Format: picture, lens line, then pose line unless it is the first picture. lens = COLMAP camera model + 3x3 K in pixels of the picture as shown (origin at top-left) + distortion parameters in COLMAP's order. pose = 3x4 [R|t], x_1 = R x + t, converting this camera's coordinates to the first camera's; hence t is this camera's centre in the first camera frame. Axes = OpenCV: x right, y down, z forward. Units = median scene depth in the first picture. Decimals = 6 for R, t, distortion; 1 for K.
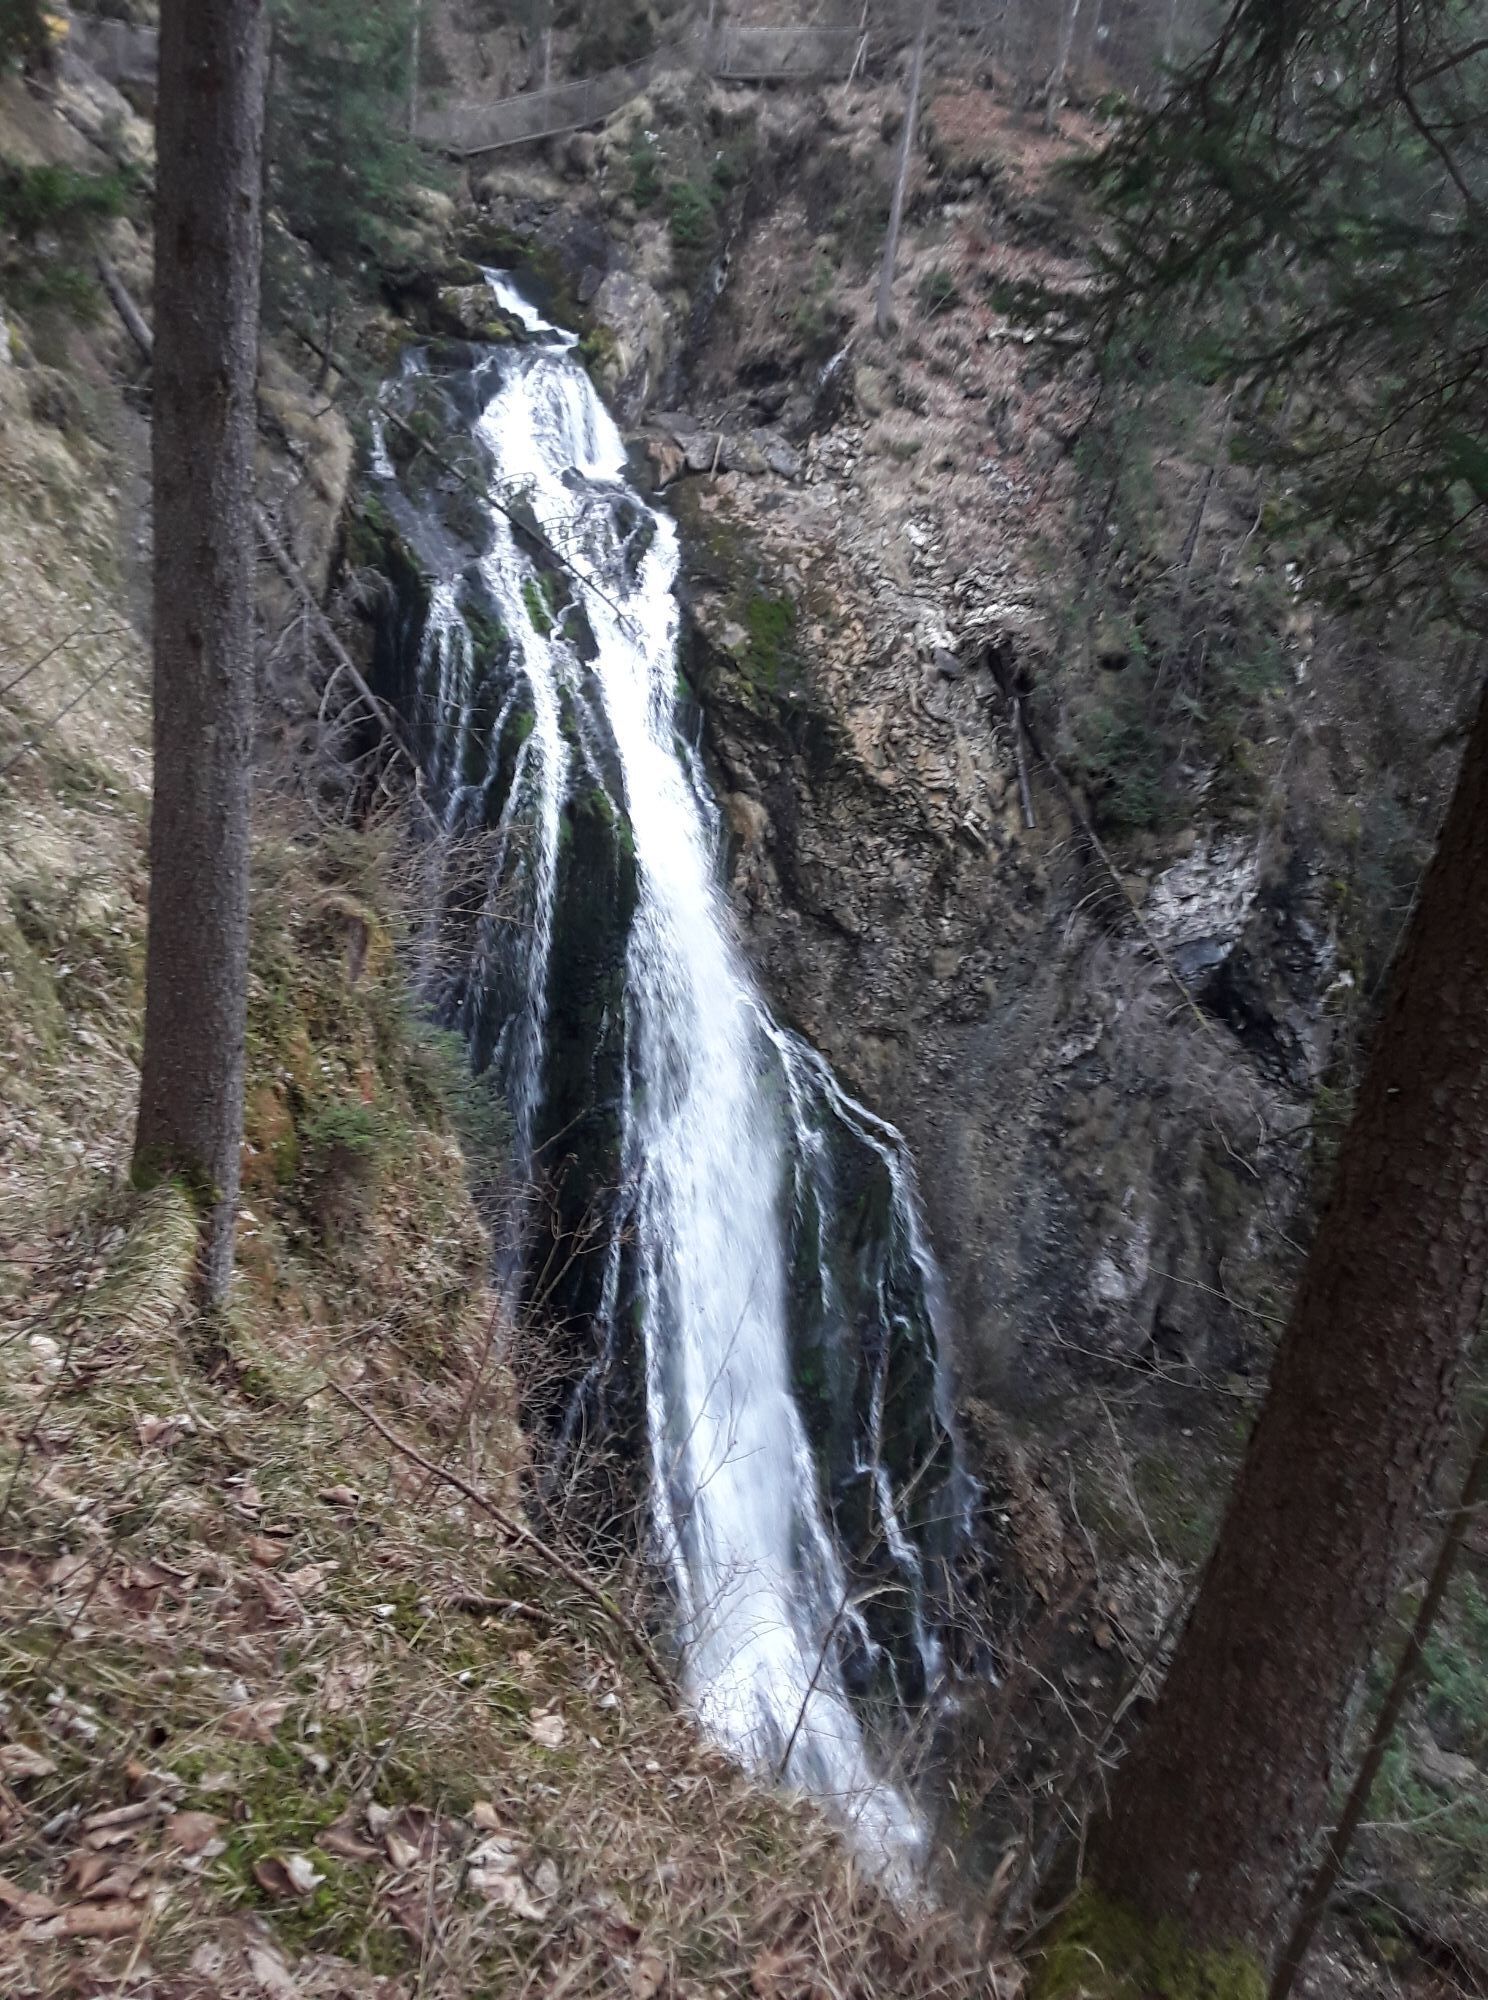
lens RADIAL K [[1606.7, 0, 744.5], [0, 1606.7, 977.8], [0, 0, 1]] dist [0.096359, -0.153526]
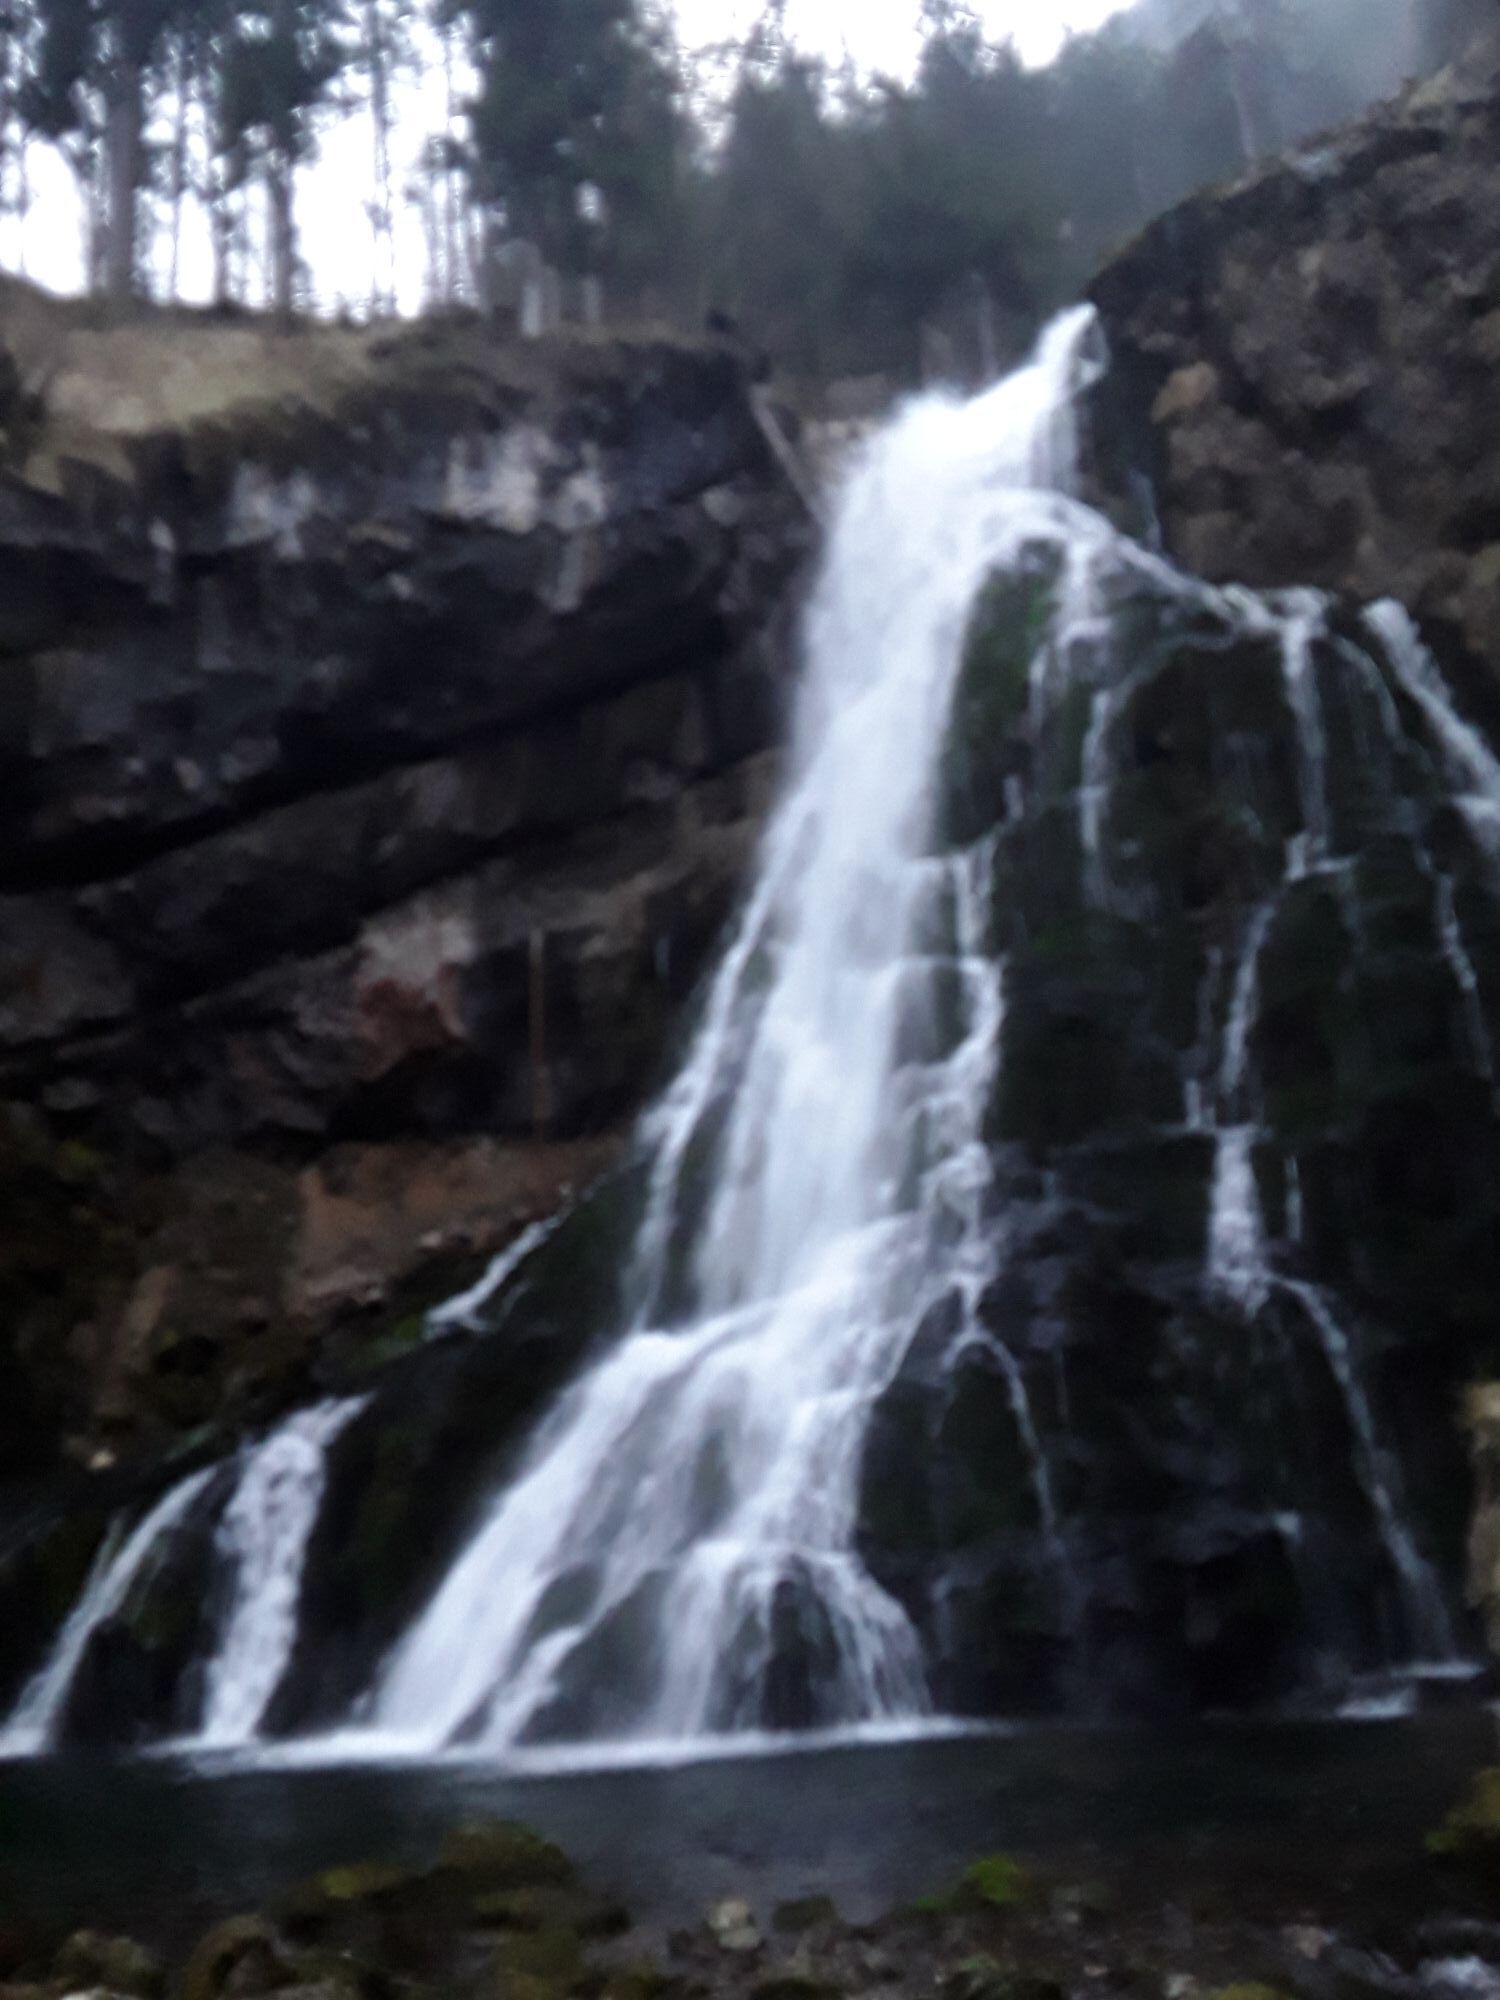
lens RADIAL K [[1681.1, 0, 755.8], [0, 1681.1, 1028.2], [0, 0, 1]] dist [0.066370, -0.049486]
pose [[0.162276, -0.453089, -0.876571, 0.494573], [-0.282212, 0.829928, -0.481224, 0.546575], [0.945528, 0.325470, 0.006810, 0.852340]]
